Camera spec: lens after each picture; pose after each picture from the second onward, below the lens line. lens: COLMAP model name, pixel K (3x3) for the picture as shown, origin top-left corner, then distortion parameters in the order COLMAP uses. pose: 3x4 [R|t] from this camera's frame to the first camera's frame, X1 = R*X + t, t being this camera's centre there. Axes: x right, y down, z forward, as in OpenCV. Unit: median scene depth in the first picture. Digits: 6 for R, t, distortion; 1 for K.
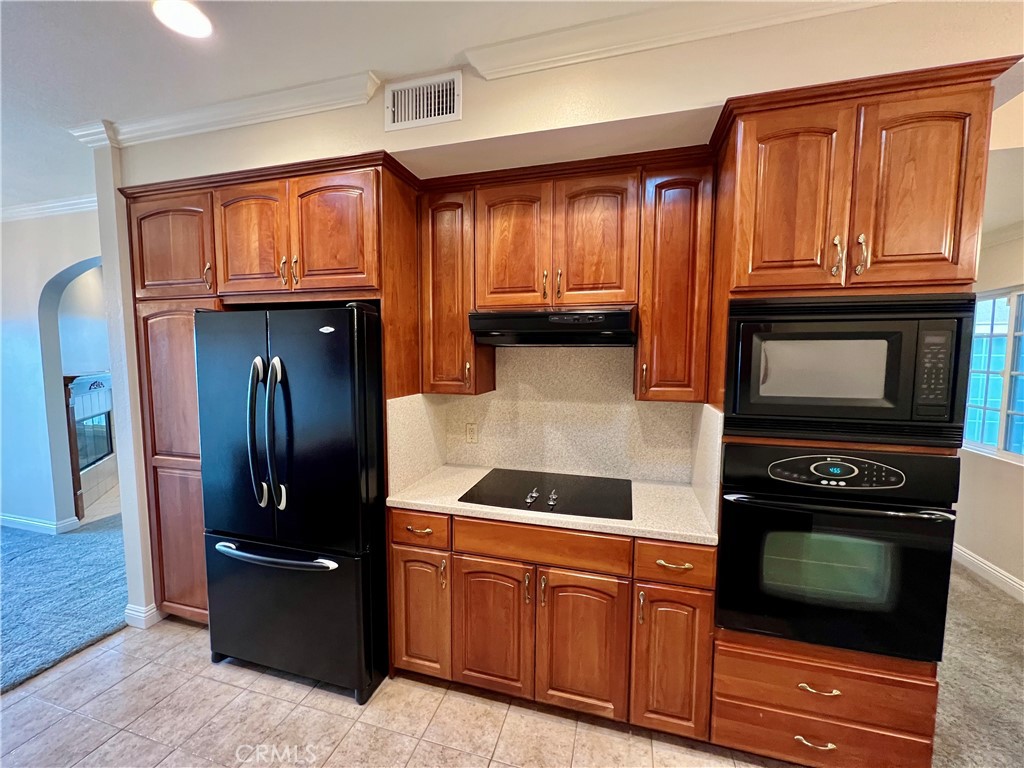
lens RADIAL K [[408.0, 0, 512.0], [0, 408.0, 384.0], [0, 0, 1]] dist [-0.001550, 0.000124]
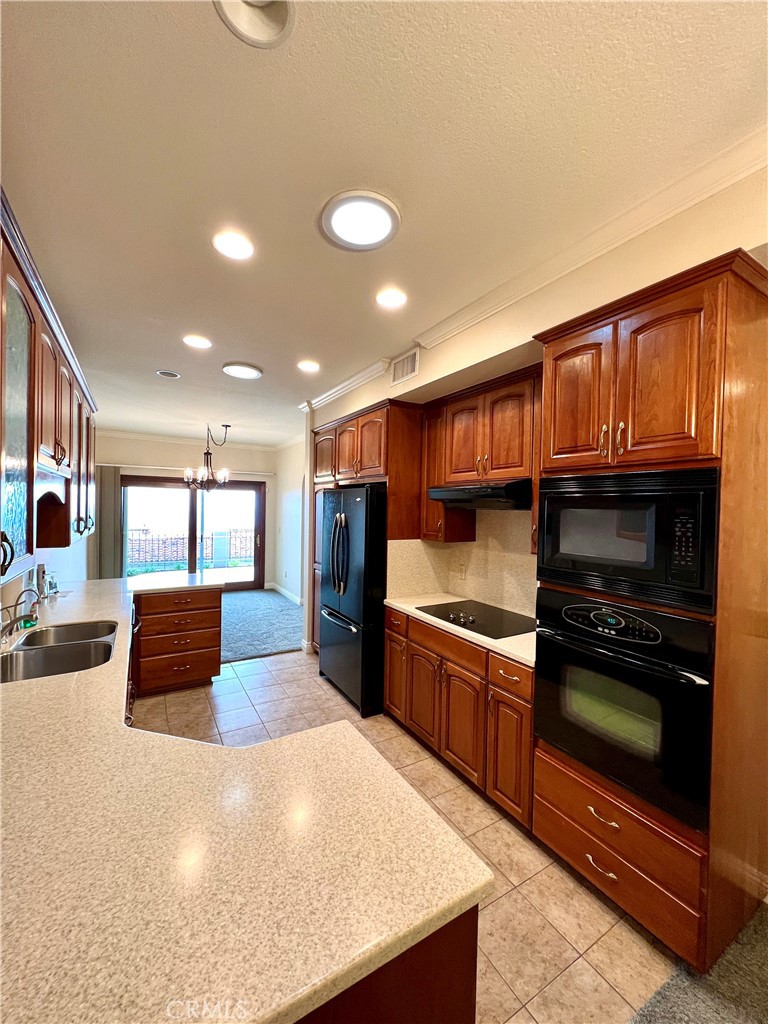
lens RADIAL K [[408.0, 0, 384.0], [0, 408.0, 512.0], [0, 0, 1]] dist [-0.001550, 0.000124]
pose [[0.723419, 0.018097, -0.690172, 0.856838], [-0.067715, 0.996696, -0.044842, -0.001071], [0.687080, 0.079175, 0.722255, -0.237140]]
